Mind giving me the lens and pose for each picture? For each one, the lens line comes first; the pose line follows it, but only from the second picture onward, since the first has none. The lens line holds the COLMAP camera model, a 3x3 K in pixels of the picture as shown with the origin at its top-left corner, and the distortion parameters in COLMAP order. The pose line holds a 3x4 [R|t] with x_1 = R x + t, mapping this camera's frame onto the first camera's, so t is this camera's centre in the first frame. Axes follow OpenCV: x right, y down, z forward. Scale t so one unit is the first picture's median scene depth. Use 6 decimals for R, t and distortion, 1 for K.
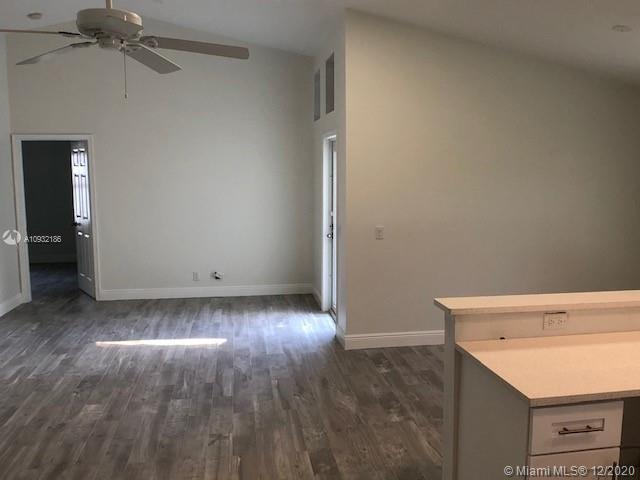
lens RADIAL K [[563.0, 0, 320.0], [0, 563.0, 240.0], [0, 0, 1]] dist [0.059155, -0.131791]
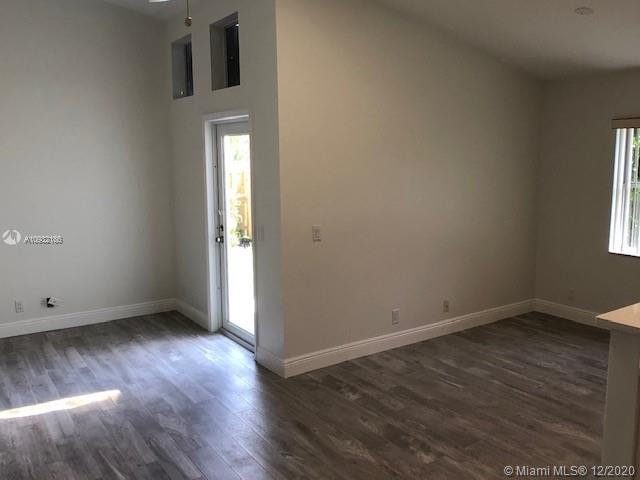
lens RADIAL K [[563.0, 0, 320.0], [0, 563.0, 240.0], [0, 0, 1]] dist [0.059155, -0.131791]
pose [[0.900088, -0.067436, 0.430458, -0.241909], [0.061515, 0.997722, 0.027676, -0.024386], [-0.431344, 0.001569, 0.902186, 0.228721]]
